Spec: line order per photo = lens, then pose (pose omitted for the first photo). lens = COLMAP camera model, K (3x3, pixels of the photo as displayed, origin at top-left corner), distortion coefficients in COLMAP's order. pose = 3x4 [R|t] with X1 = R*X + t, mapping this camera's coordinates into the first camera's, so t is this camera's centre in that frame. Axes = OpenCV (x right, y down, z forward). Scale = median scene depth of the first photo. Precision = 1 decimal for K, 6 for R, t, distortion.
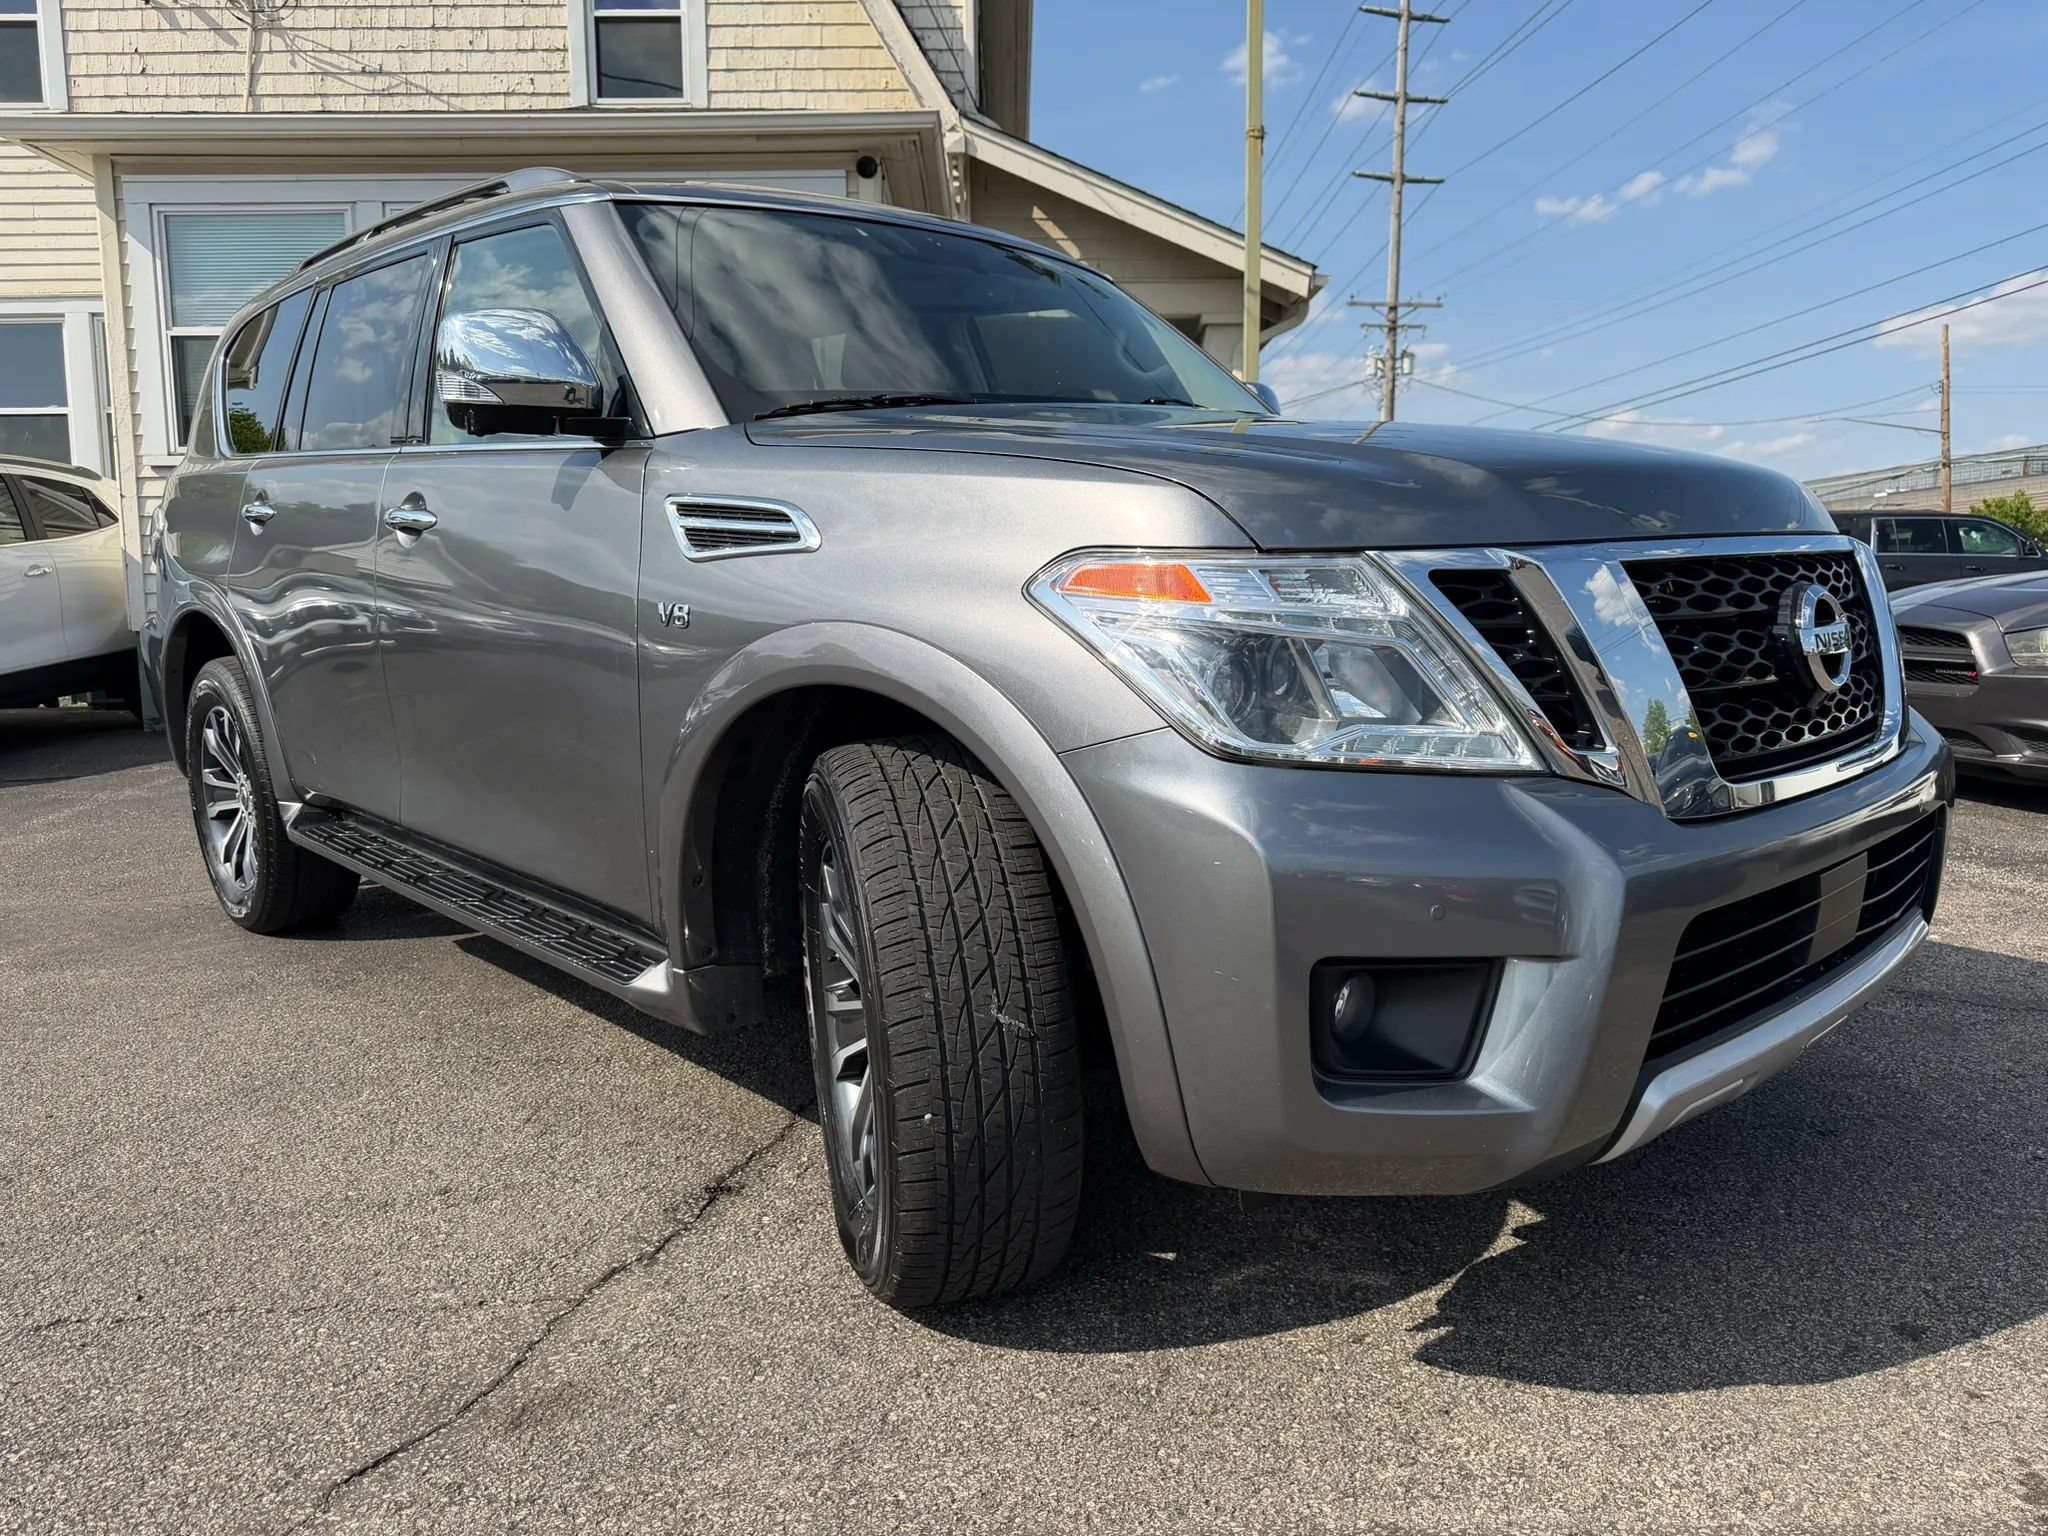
lens RADIAL K [[1503.4, 0, 1029.8], [0, 1503.4, 740.8], [0, 0, 1]] dist [0.012757, -0.014229]
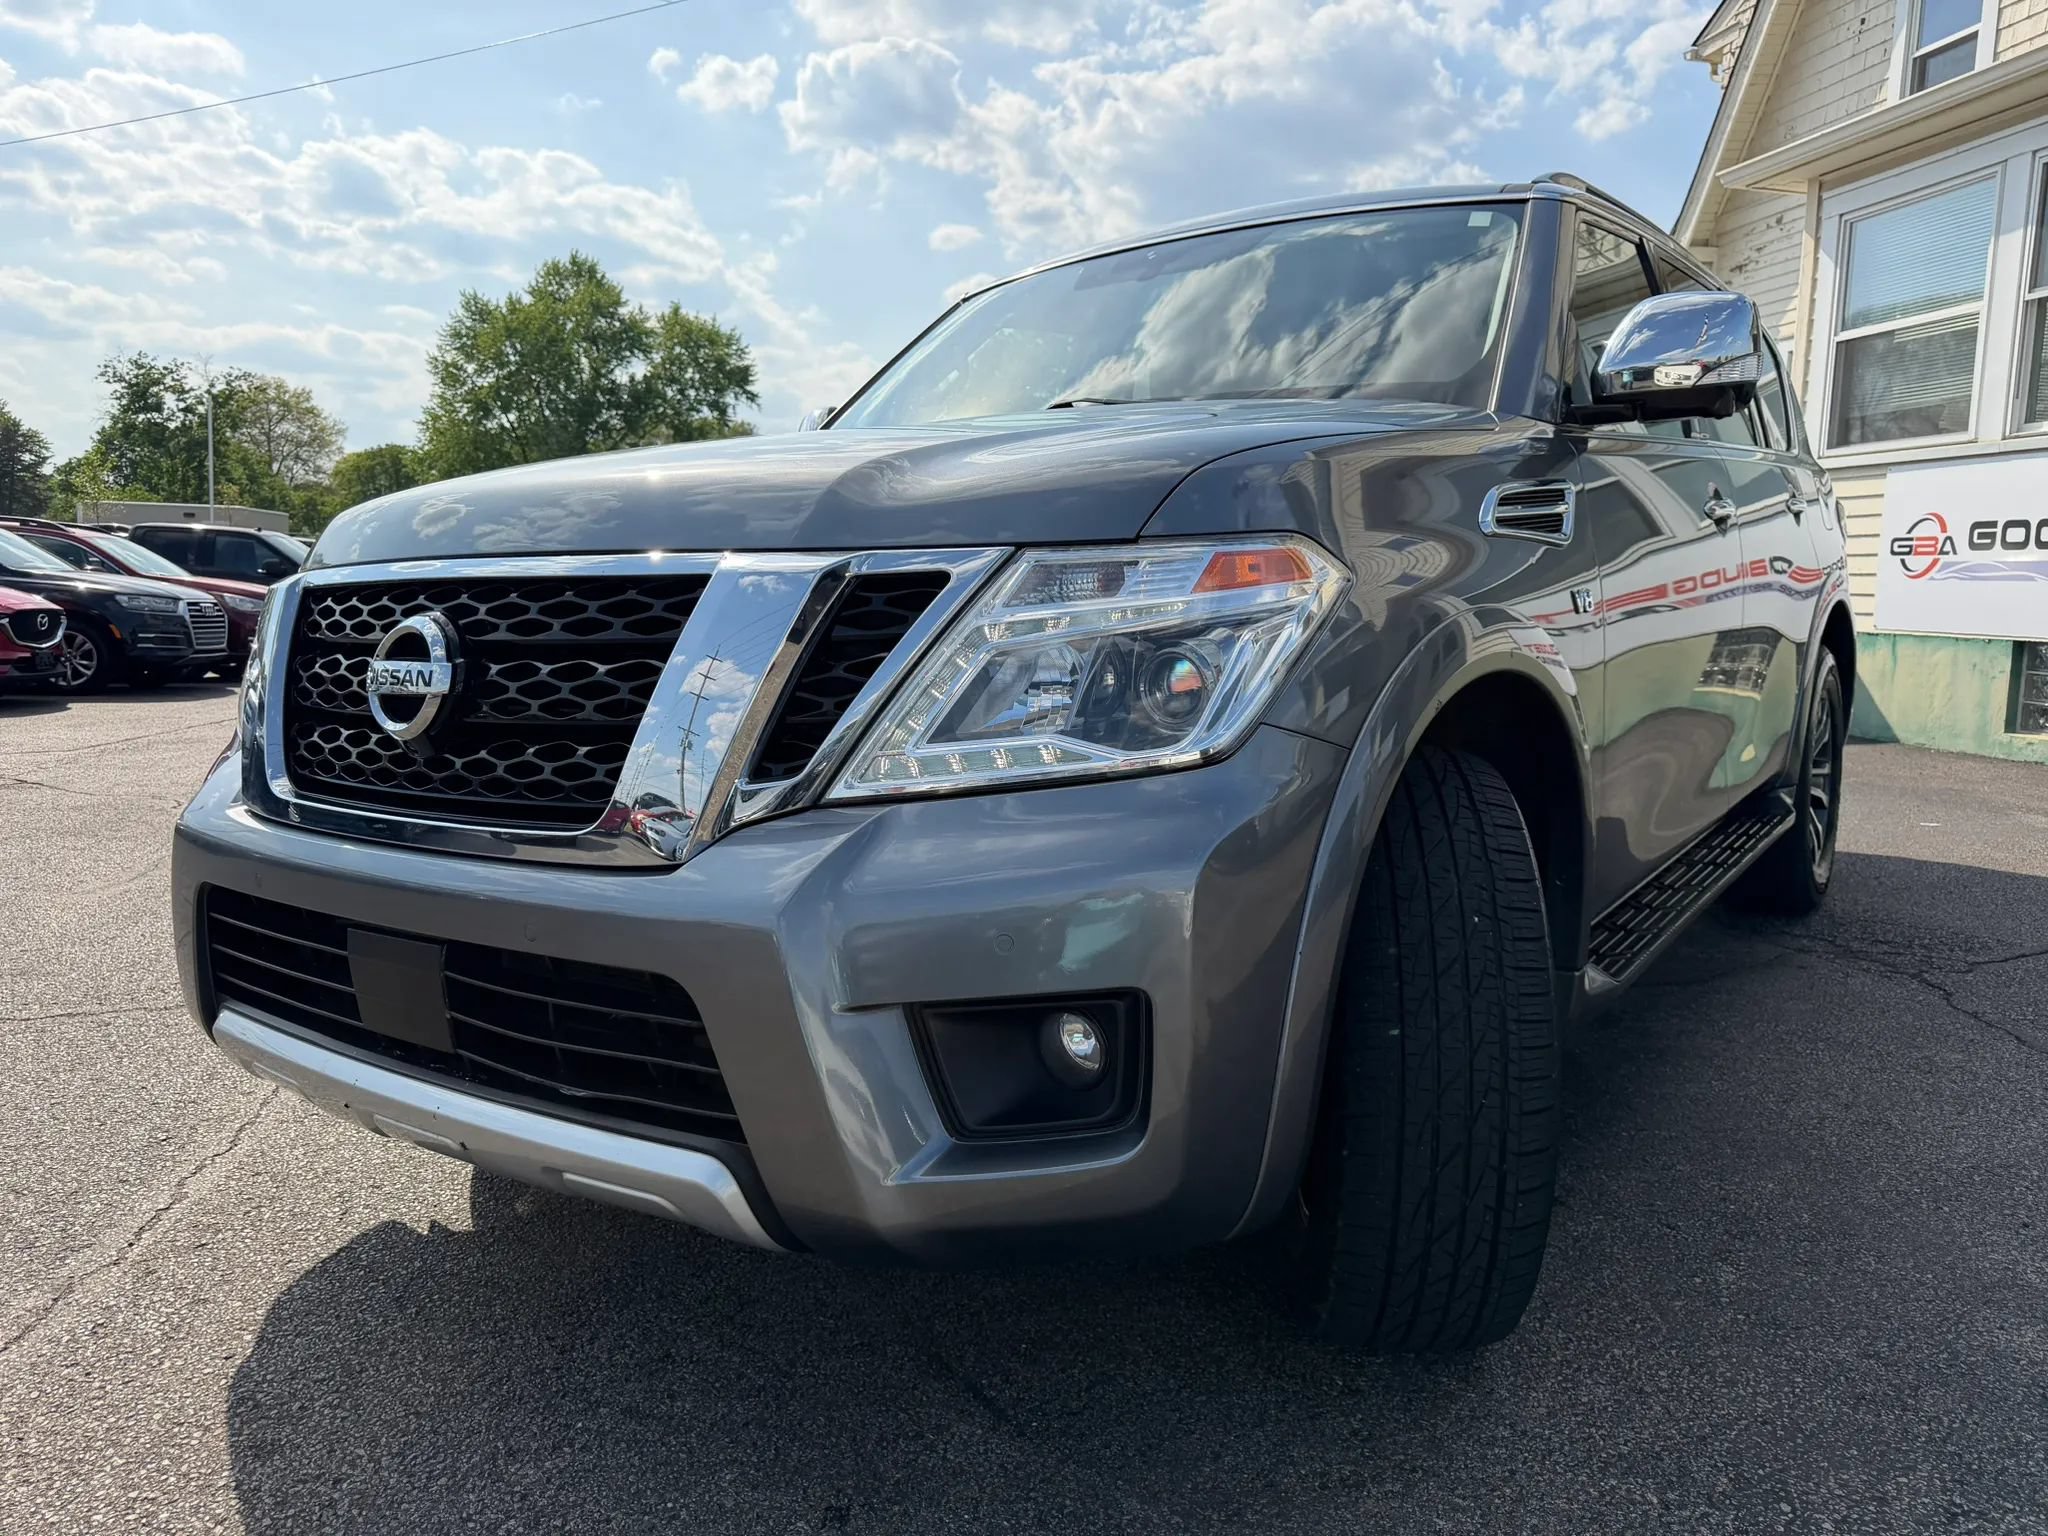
lens RADIAL K [[1503.4, 0, 1010.5], [0, 1503.4, 730.1], [0, 0, 1]] dist [0.012757, -0.014229]
pose [[0.155364, 0.110803, -0.981624, 1.507673], [-0.119976, 0.988450, 0.092585, -0.152082], [0.980545, 0.103387, 0.166863, 1.260658]]
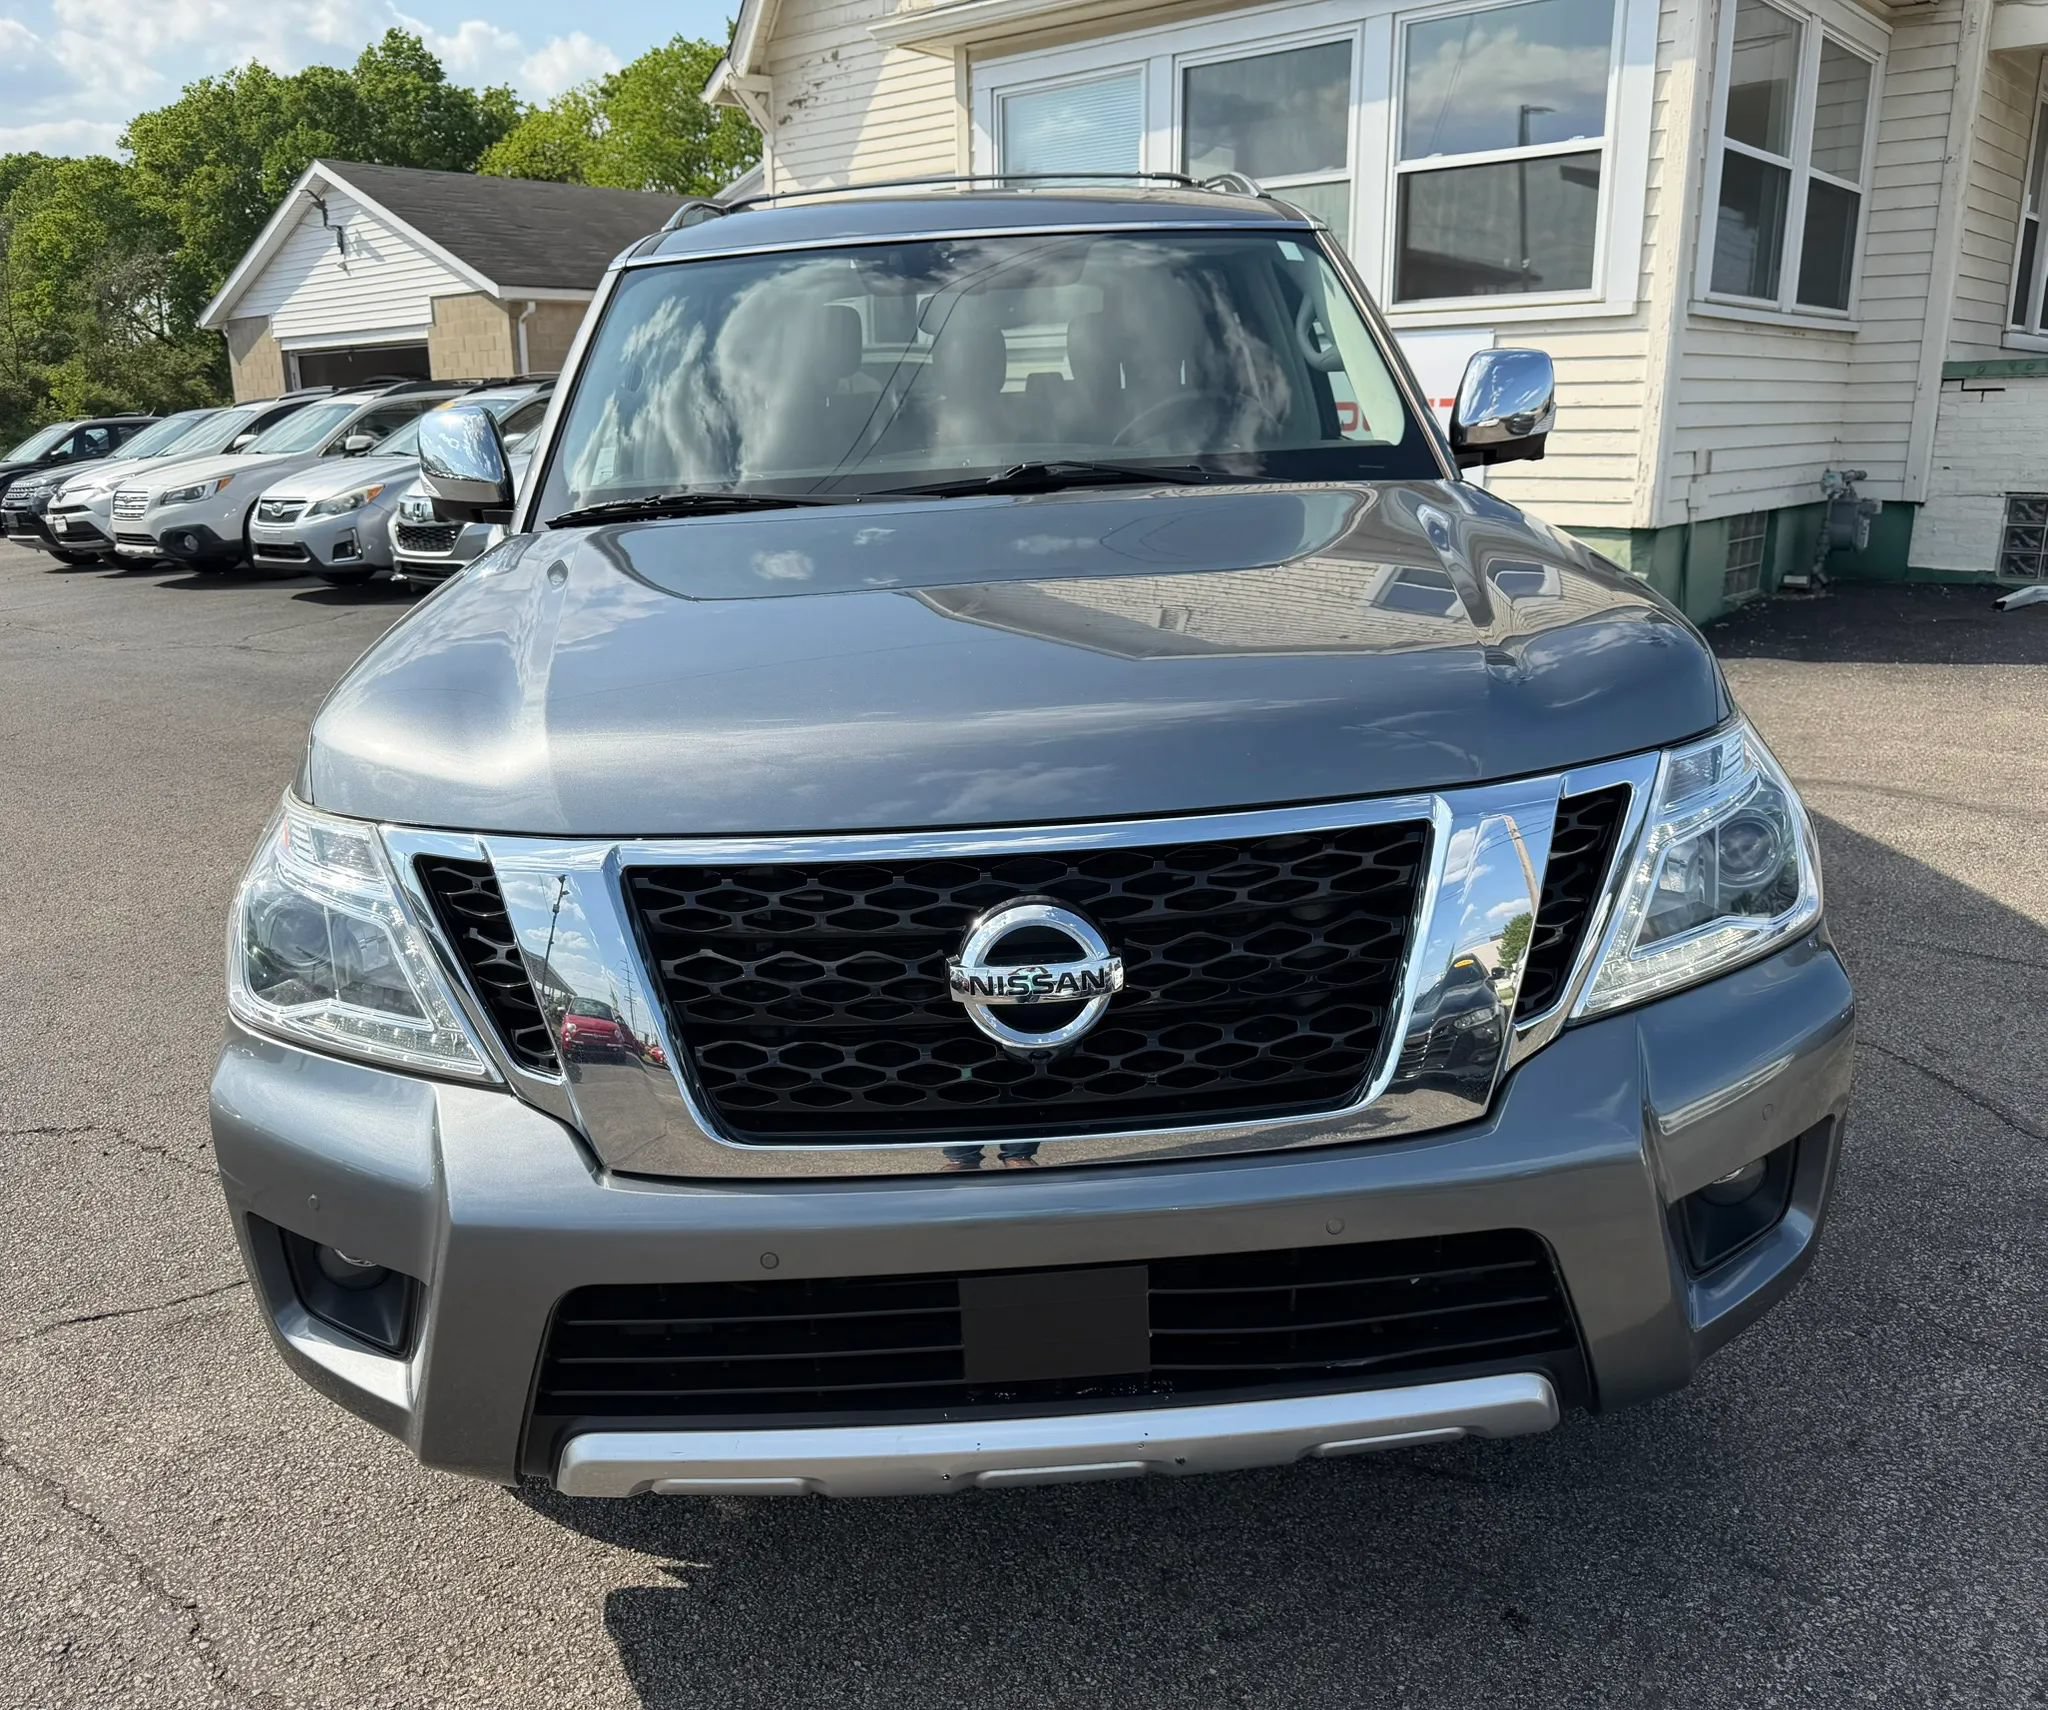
lens RADIAL K [[1664.5, 0, 999.8], [0, 1664.5, 826.4], [0, 0, 1]] dist [0.006064, 0.005452]
pose [[0.735466, 0.166834, -0.656701, 1.075253], [-0.054817, 0.980686, 0.187749, -0.289496], [0.675341, -0.102085, 0.730407, 0.427846]]
